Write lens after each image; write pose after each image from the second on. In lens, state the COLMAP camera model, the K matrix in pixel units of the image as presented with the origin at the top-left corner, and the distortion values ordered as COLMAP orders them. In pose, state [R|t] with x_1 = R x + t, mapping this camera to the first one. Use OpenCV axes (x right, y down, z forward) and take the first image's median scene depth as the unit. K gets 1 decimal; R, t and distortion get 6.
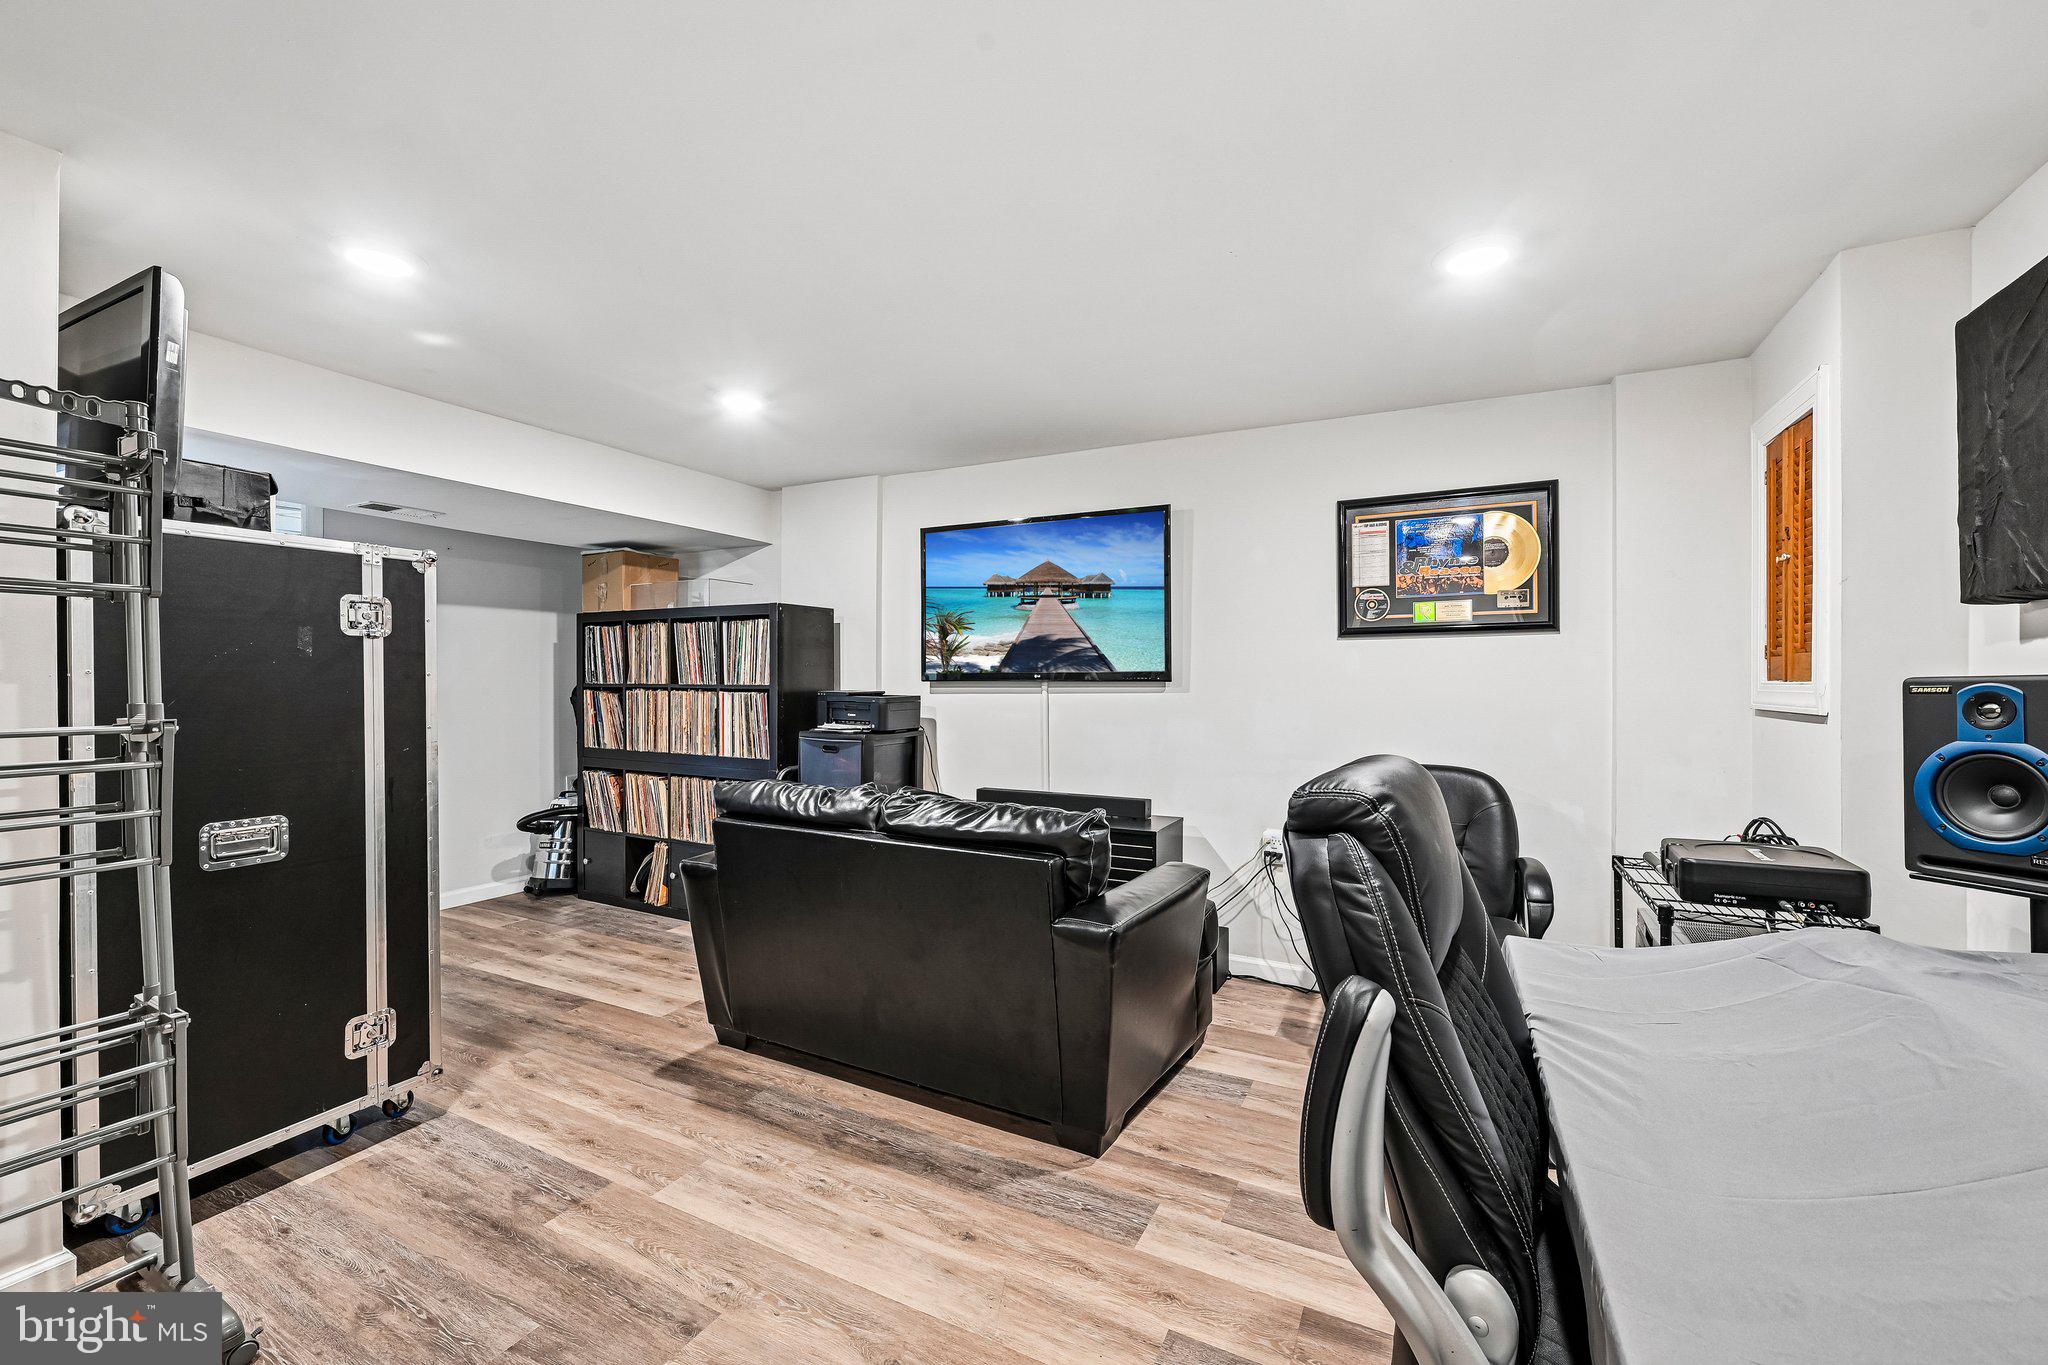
lens RADIAL K [[826.1, 0, 1030.2], [0, 826.1, 692.3], [0, 0, 1]] dist [0.000972, -0.000321]
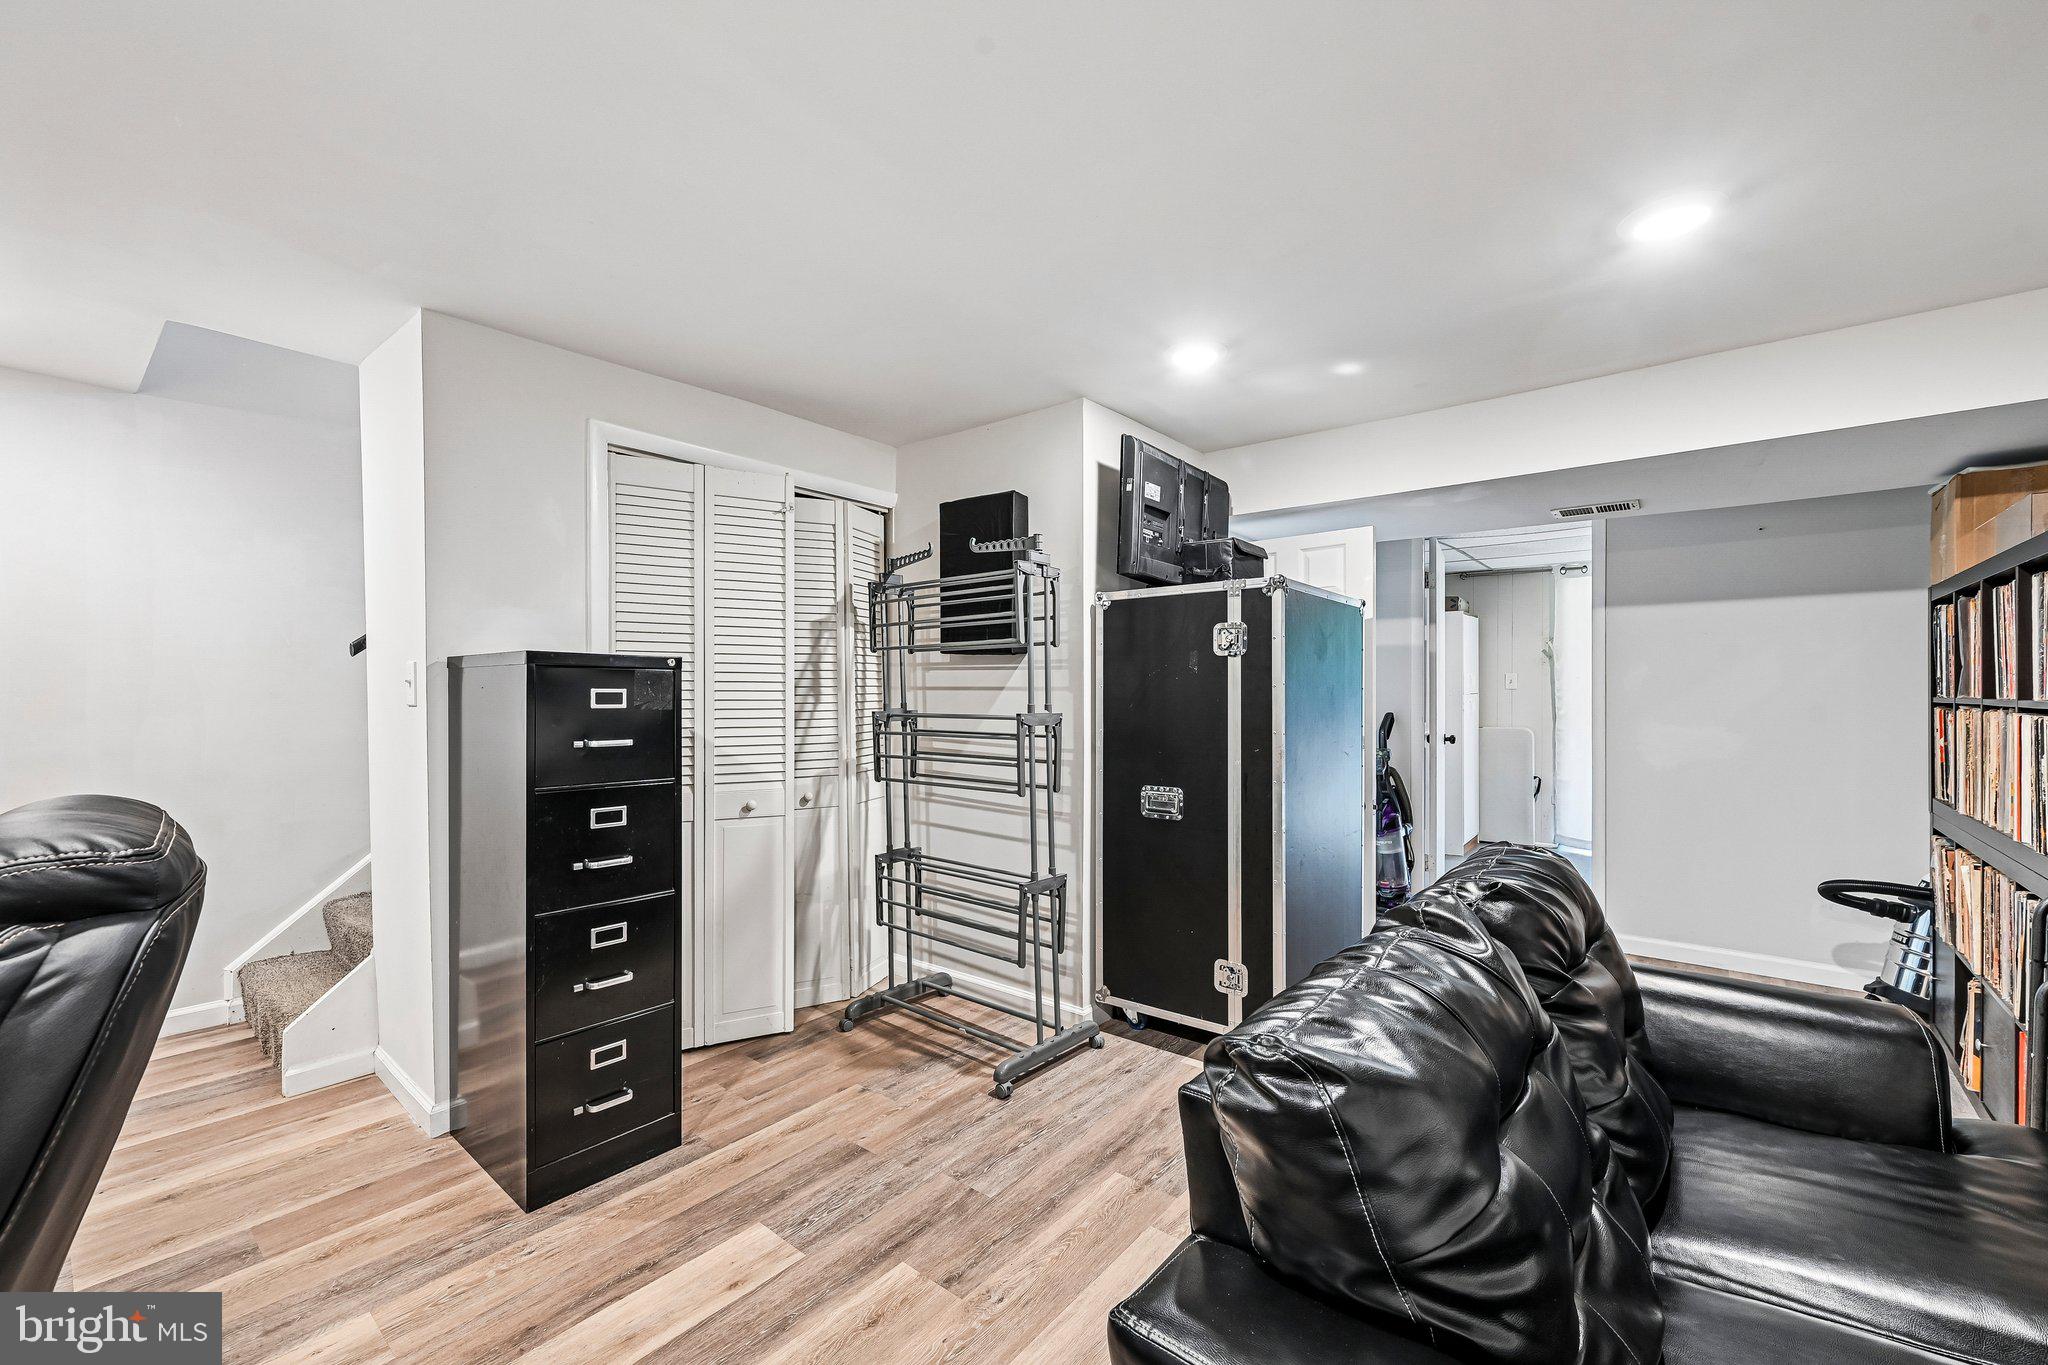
lens RADIAL K [[826.1, 0, 1030.2], [0, 826.1, 692.3], [0, 0, 1]] dist [0.000972, -0.000321]
pose [[-0.215699, 0.004148, -0.976451, 0.466397], [-0.014294, 0.999870, 0.007405, -0.017111], [0.976355, 0.015555, -0.215611, 0.970469]]
